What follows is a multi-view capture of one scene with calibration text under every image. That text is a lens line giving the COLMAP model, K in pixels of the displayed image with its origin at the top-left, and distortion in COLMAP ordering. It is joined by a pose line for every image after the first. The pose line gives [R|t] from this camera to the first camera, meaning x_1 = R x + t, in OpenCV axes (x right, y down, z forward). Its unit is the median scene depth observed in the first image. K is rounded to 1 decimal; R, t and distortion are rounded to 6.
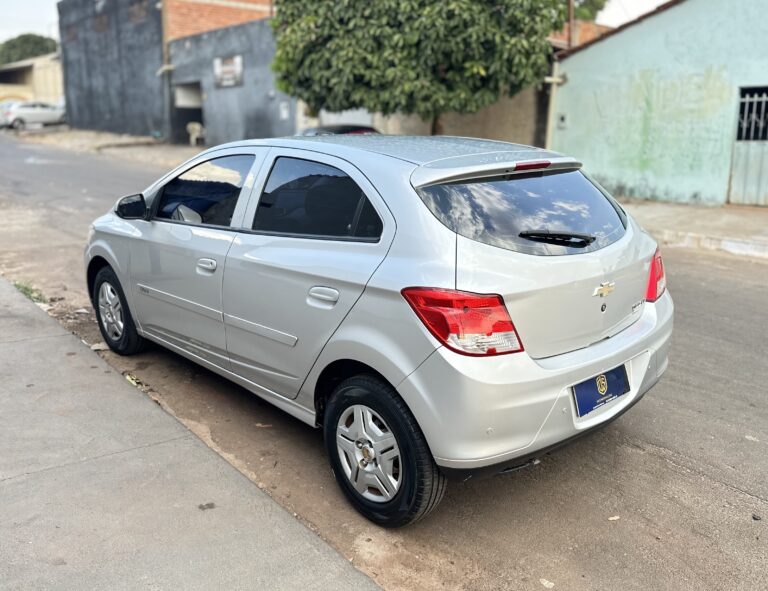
lens RADIAL K [[699.0, 0, 387.0], [0, 699.0, 276.0], [0, 0, 1]] dist [0.050484, -0.042158]
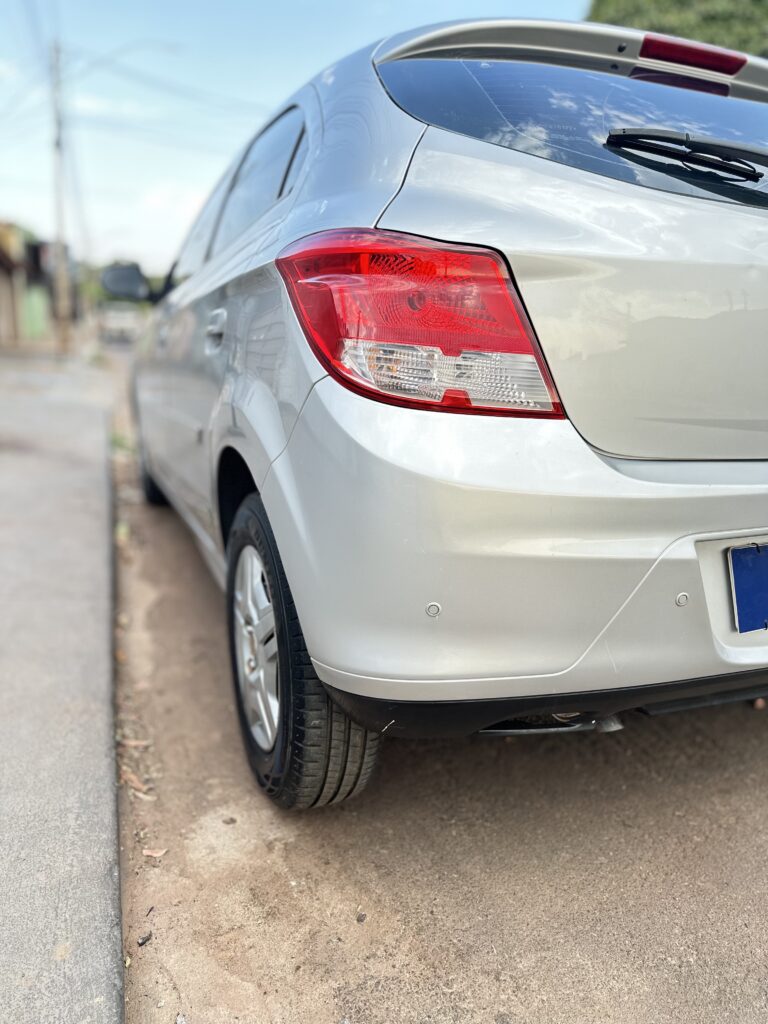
lens RADIAL K [[737.1, 0, 382.1], [0, 737.1, 519.1], [0, 0, 1]] dist [0.019657, -0.019097]
pose [[0.934481, 0.090000, -0.344449, 0.202068], [-0.091711, 0.995721, 0.011359, 0.136126], [0.343997, 0.020974, 0.938736, 0.491995]]
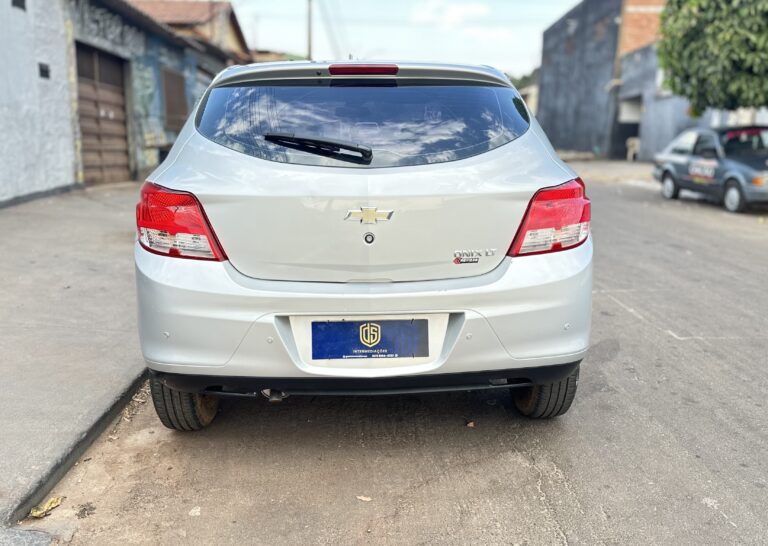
lens RADIAL K [[667.6, 0, 379.7], [0, 667.6, 326.4], [0, 0, 1]] dist [0.055376, -0.064781]
pose [[0.760797, 0.167353, -0.627041, 0.751290], [-0.142100, 0.985692, 0.090664, 0.067639], [0.633242, 0.020125, 0.773692, 0.380109]]
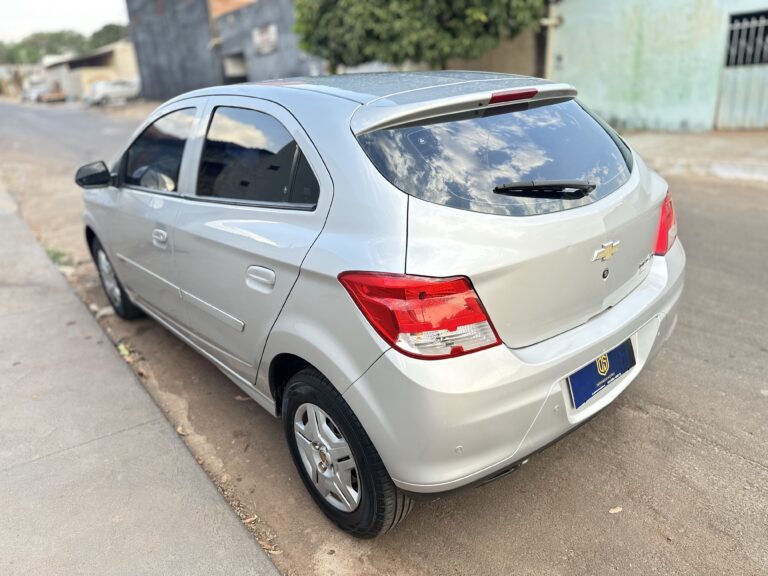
lens RADIAL K [[552.8, 0, 385.9], [0, 552.8, 295.5], [0, 0, 1]] dist [0.019657, -0.019097]
pose [[0.996592, -0.047606, -0.067368, 0.091892], [0.057521, 0.986418, 0.153855, -0.038921], [0.059129, -0.157206, 0.985794, 0.329149]]
